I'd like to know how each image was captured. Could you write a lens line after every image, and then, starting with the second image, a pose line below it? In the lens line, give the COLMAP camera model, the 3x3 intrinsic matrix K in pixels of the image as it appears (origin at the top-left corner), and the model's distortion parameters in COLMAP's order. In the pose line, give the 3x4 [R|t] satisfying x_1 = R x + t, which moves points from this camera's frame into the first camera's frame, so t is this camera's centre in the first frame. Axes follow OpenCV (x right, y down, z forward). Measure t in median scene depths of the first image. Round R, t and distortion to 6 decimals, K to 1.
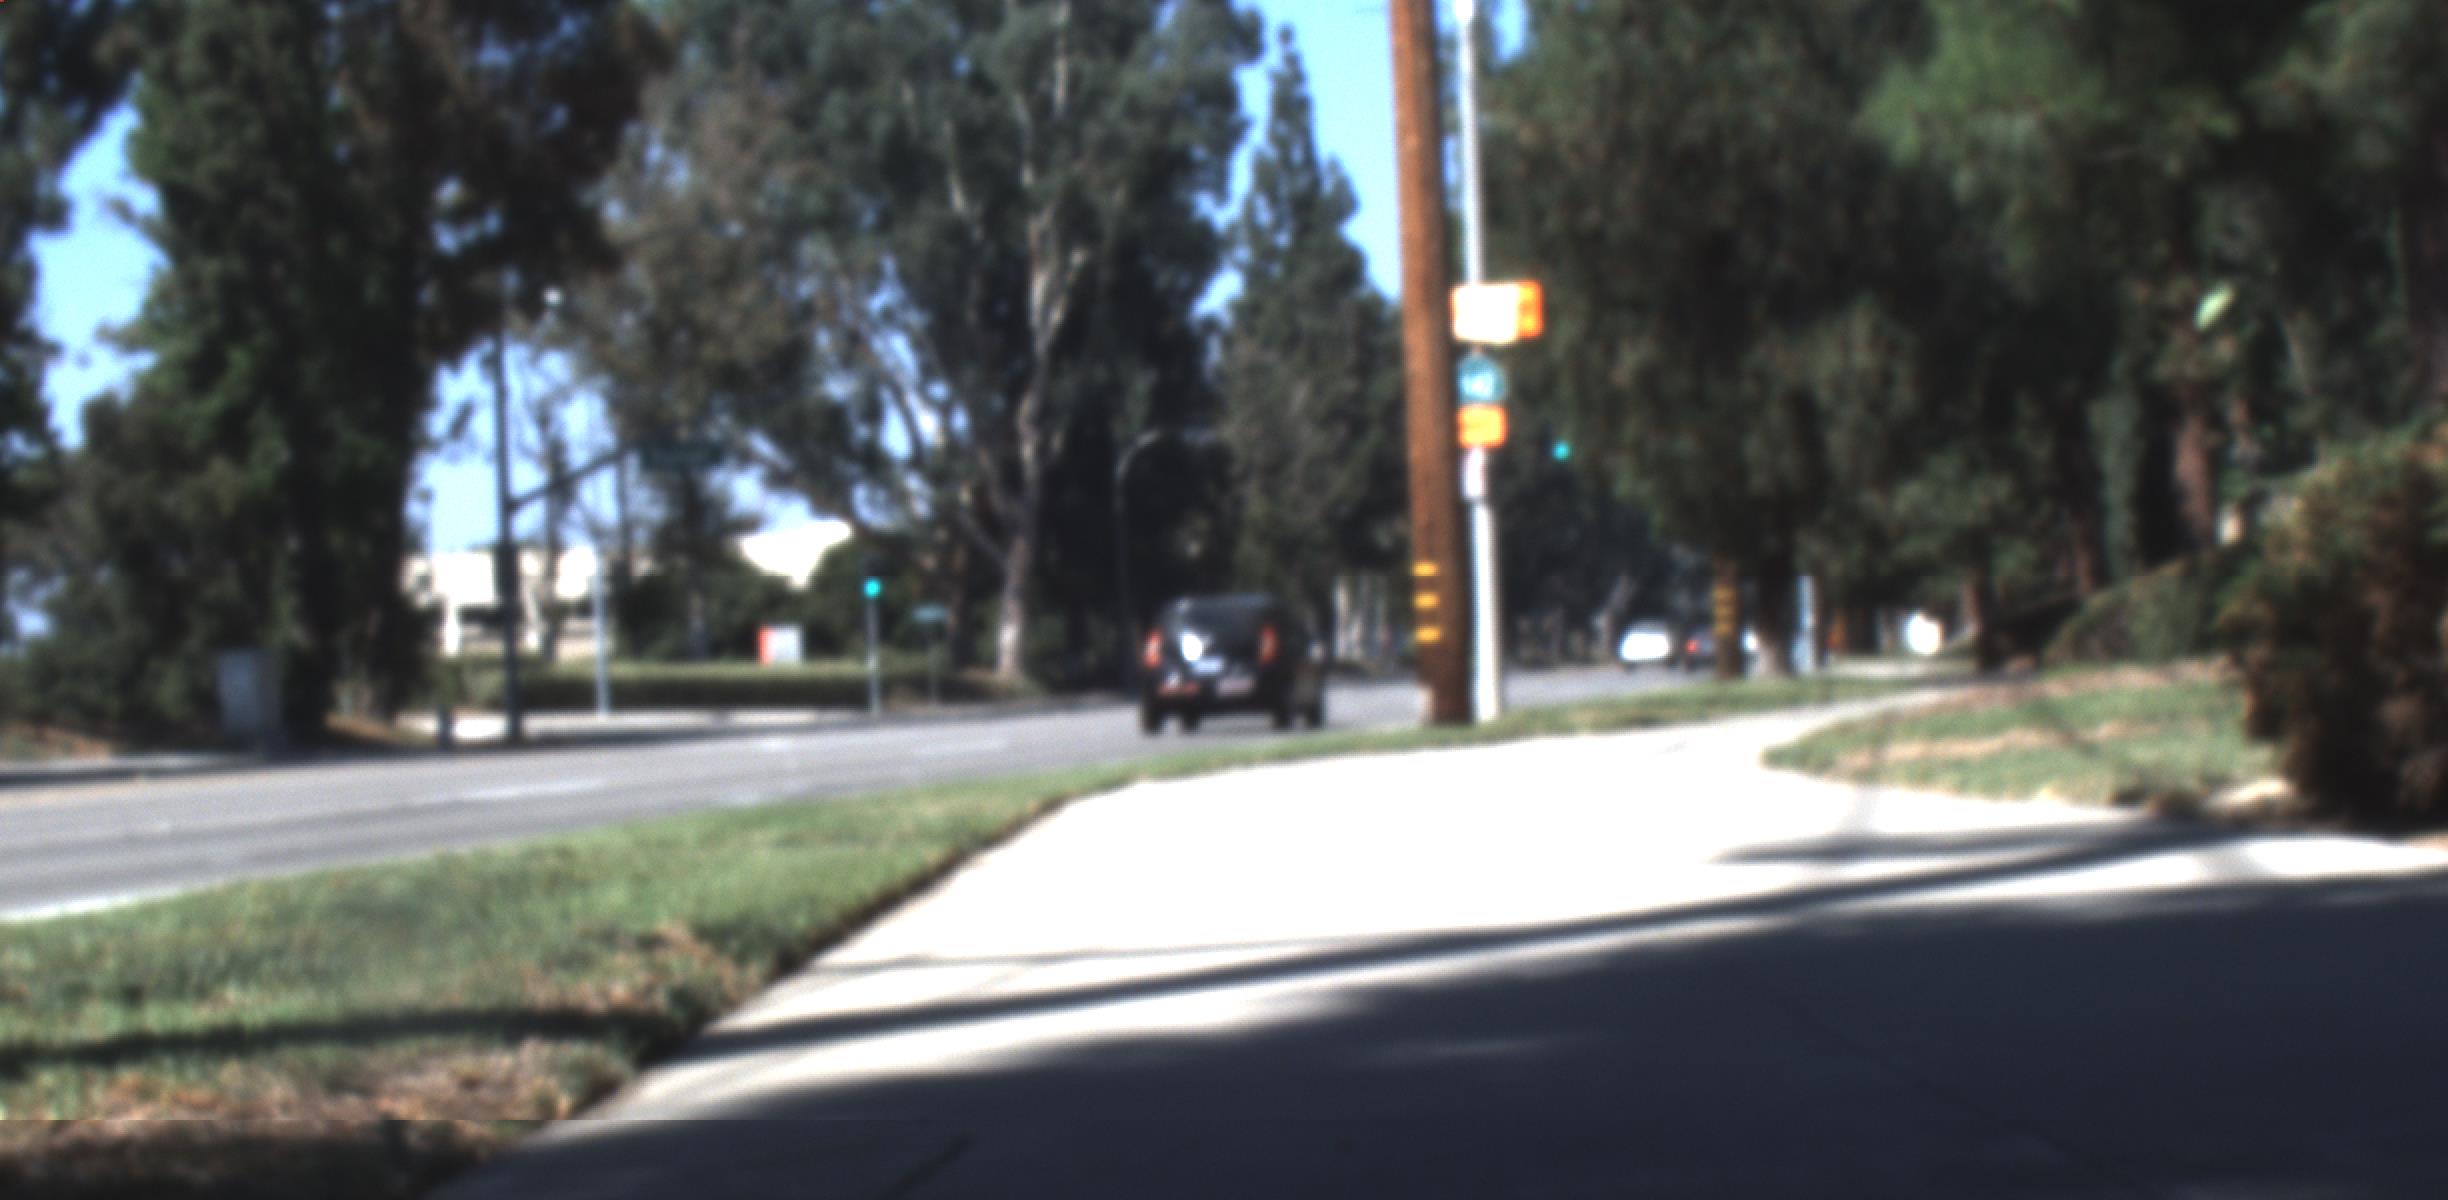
lens RADIAL K [[5756.0, 0, 1221.1], [0, 5756.0, 717.8], [0, 0, 1]] dist [0.046209, 0.228932]
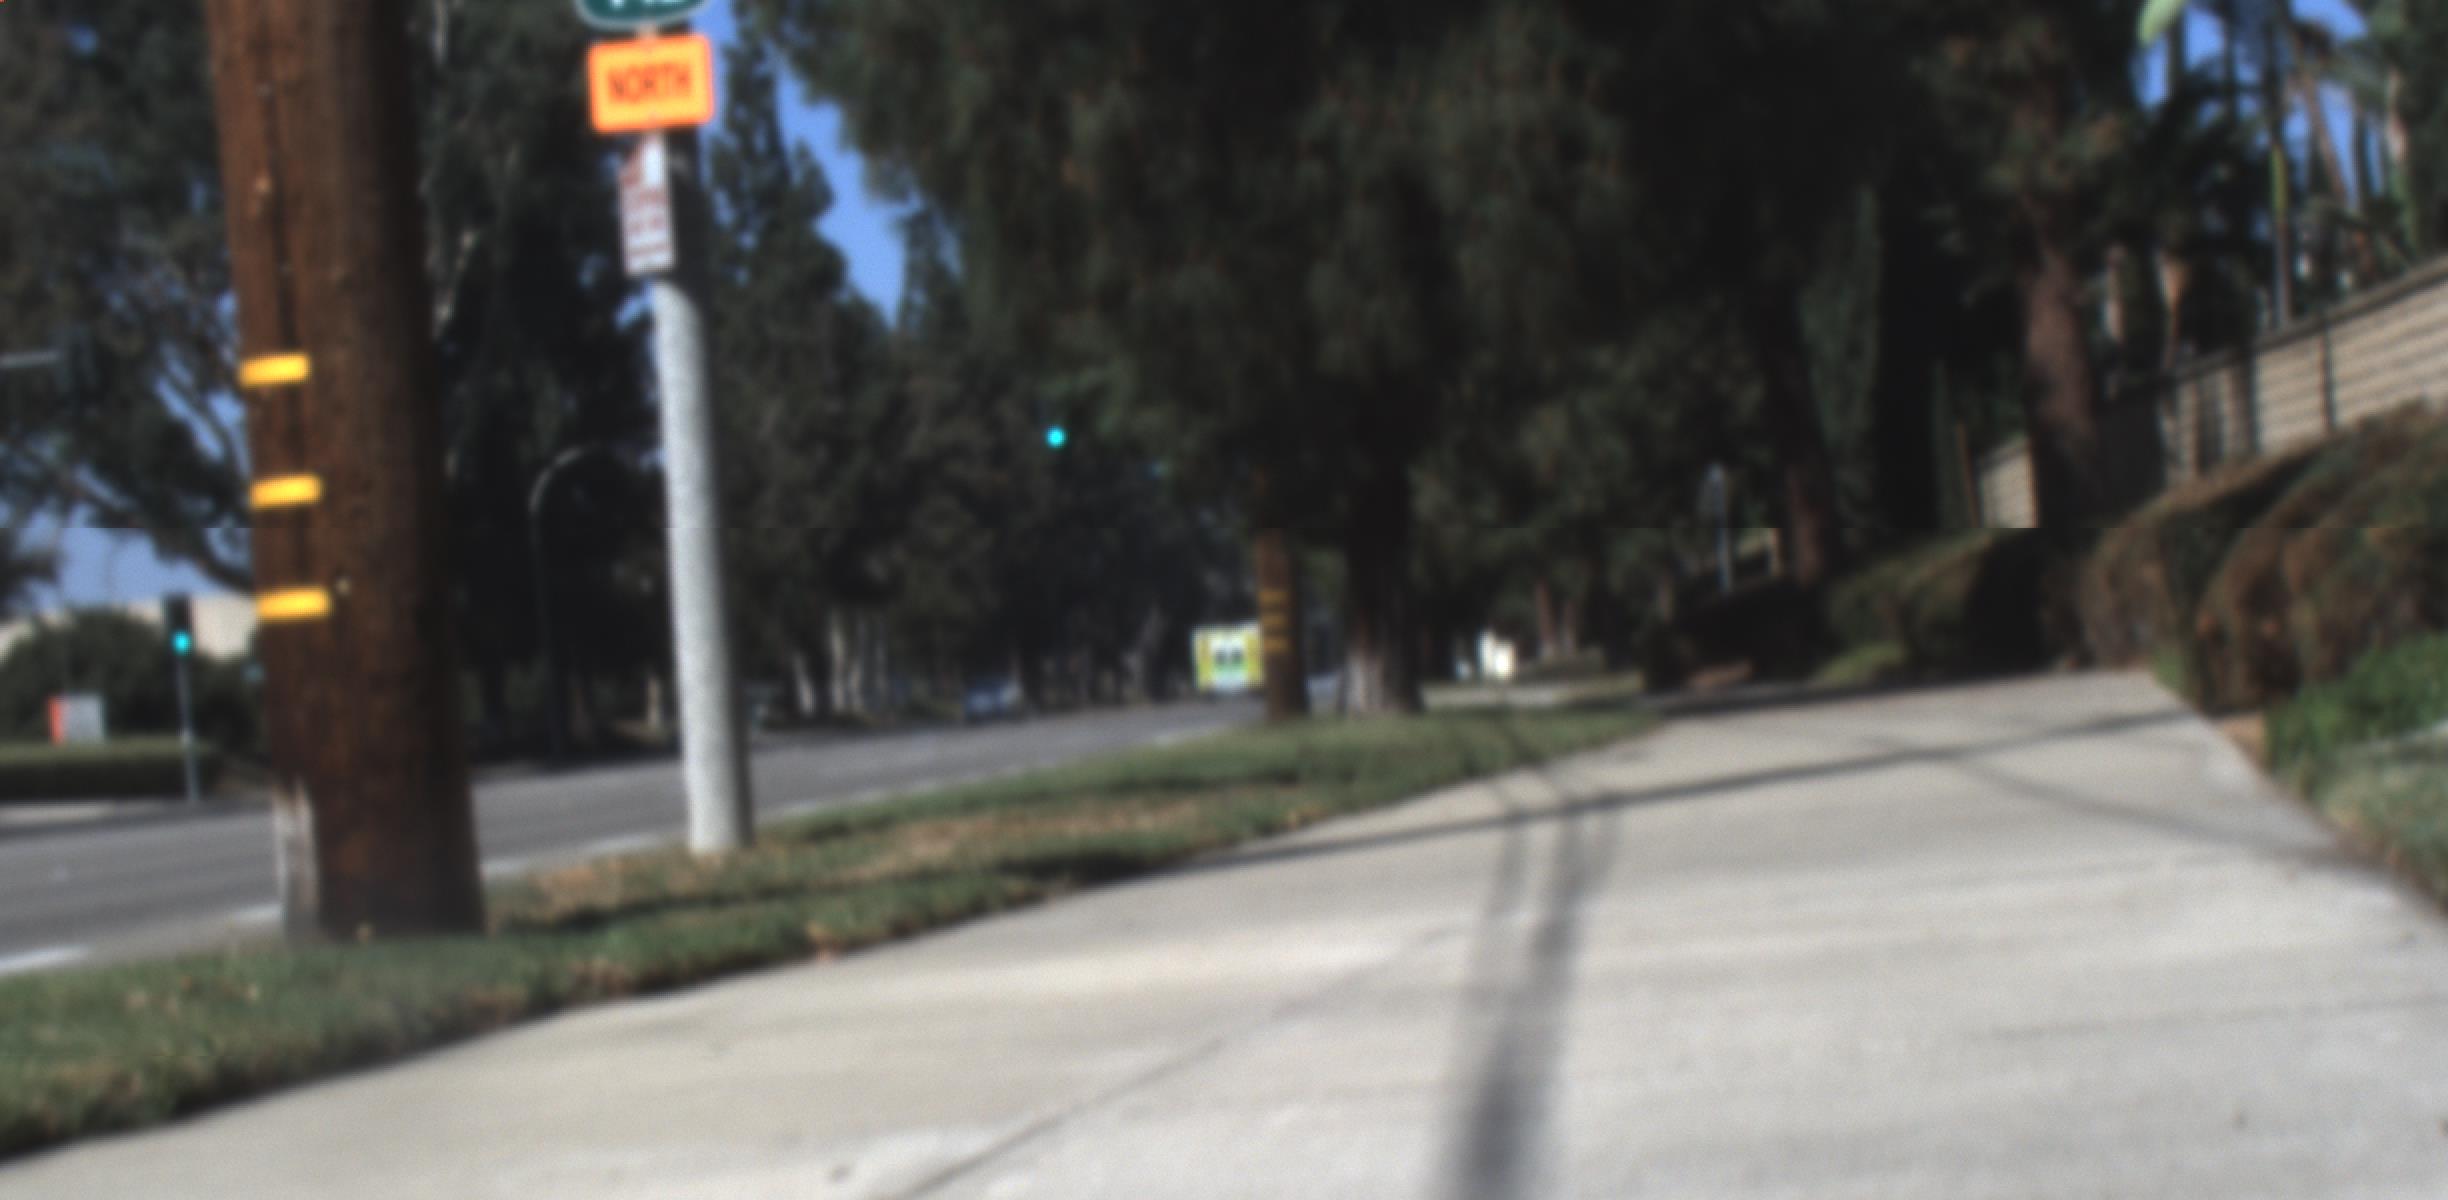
lens RADIAL K [[5773.3, 0, 1183.3], [0, 5773.3, 599.8], [0, 0, 1]] dist [0.000415, 0.709237]
pose [[0.996693, -0.033920, 0.073841, 0.014503], [0.036127, 0.998933, -0.028755, -0.001111], [-0.072787, 0.031328, 0.996855, 0.175861]]
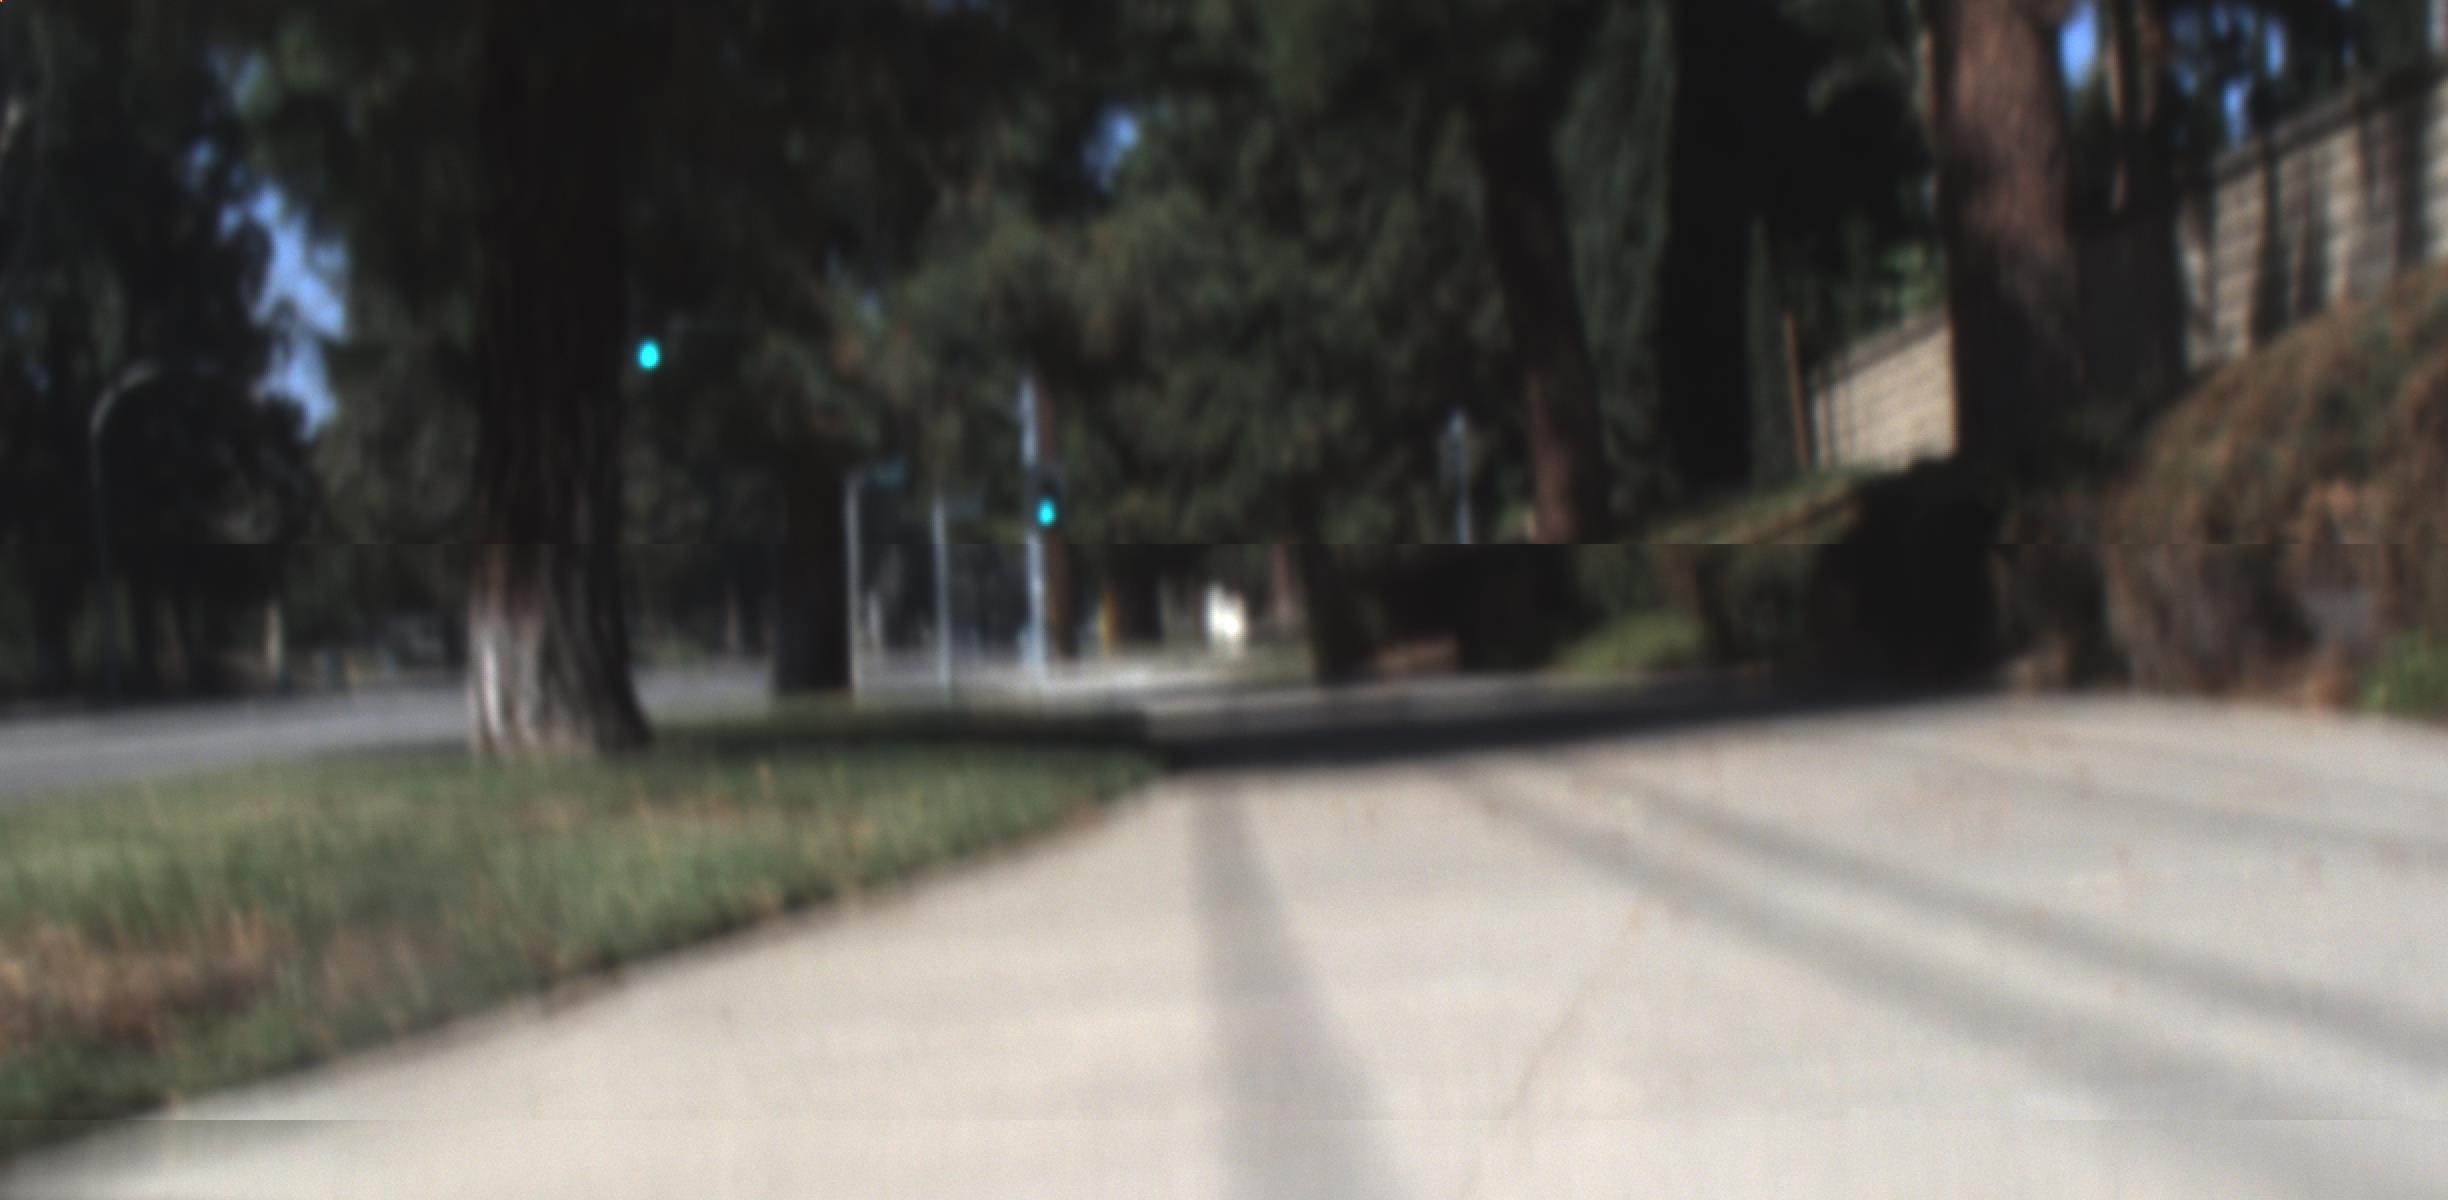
lens RADIAL K [[5762.6, 0, 1227.3], [0, 5762.6, 599.8], [0, 0, 1]] dist [0.067943, 0.090958]
pose [[0.992776, -0.000615, 0.119985, 0.037490], [0.003634, 0.999682, -0.024946, -0.003003], [-0.119931, 0.025201, 0.992462, 0.294195]]
